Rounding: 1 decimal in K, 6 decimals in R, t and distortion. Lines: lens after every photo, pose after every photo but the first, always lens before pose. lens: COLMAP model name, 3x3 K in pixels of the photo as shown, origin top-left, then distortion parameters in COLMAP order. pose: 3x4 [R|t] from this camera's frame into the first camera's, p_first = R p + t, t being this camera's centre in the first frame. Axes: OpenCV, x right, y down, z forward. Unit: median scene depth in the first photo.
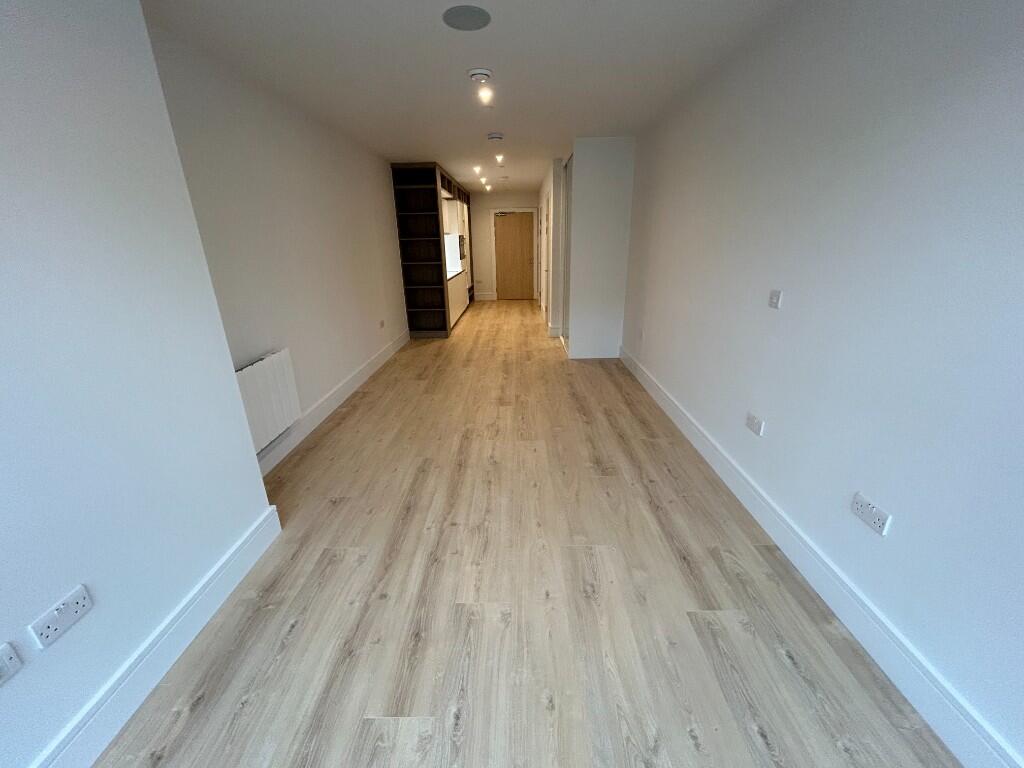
lens RADIAL K [[412.6, 0, 511.7], [0, 412.6, 381.7], [0, 0, 1]] dist [-0.000441, 0.001147]
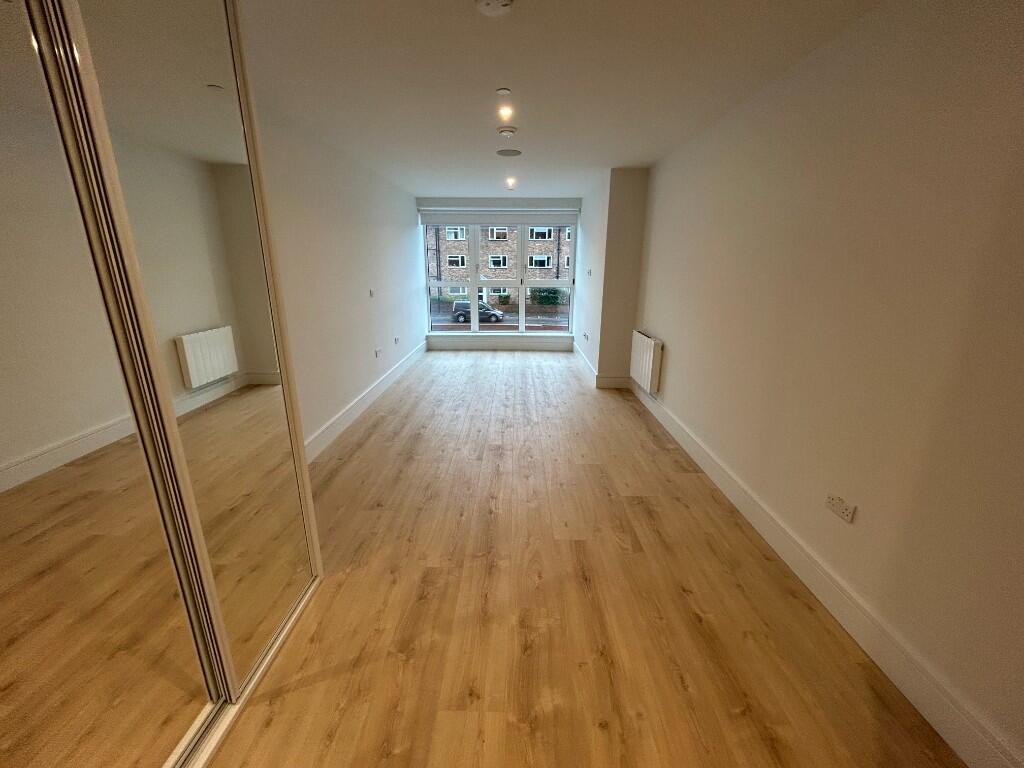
lens RADIAL K [[412.6, 0, 511.1], [0, 412.6, 383.6], [0, 0, 1]] dist [-0.000441, 0.001147]
pose [[-0.999897, 0.013568, 0.004768, -0.076430], [0.013812, 0.813723, 0.581089, -0.787876], [0.004004, 0.581095, -0.813826, 2.249058]]
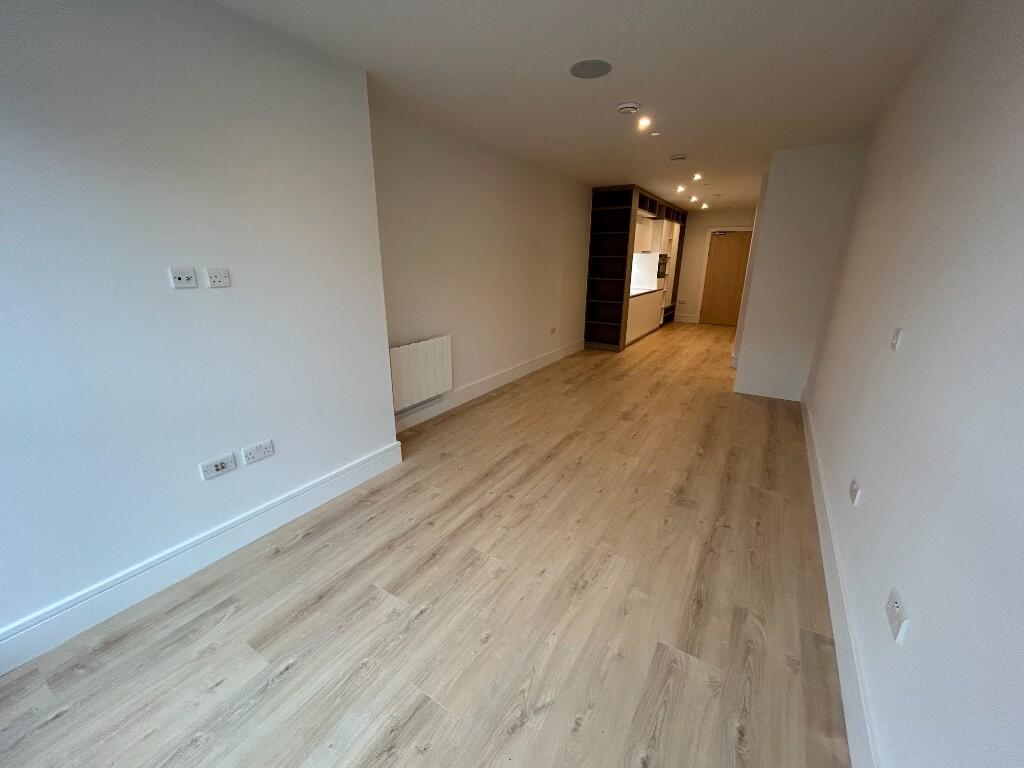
lens RADIAL K [[412.6, 0, 513.4], [0, 412.6, 382.1], [0, 0, 1]] dist [-0.000441, 0.001147]
pose [[0.856999, 0.175350, -0.484567, 0.296757], [-0.193466, 0.981023, 0.012841, 0.009033], [0.477623, 0.082743, 0.874660, -0.034364]]
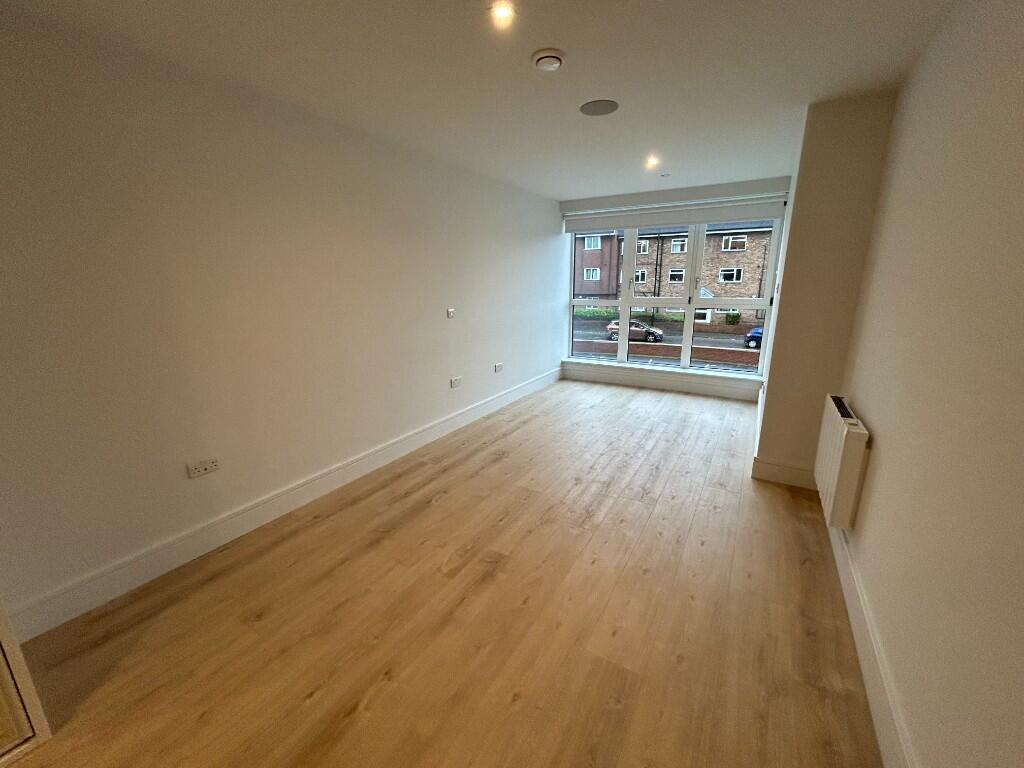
lens RADIAL K [[412.6, 0, 511.9], [0, 412.6, 383.3], [0, 0, 1]] dist [-0.000441, 0.001147]
pose [[-0.863237, -0.097672, 0.495260, -0.408612], [0.189893, 0.846208, 0.497868, -0.593049], [-0.467721, 0.523824, -0.711931, 1.733889]]
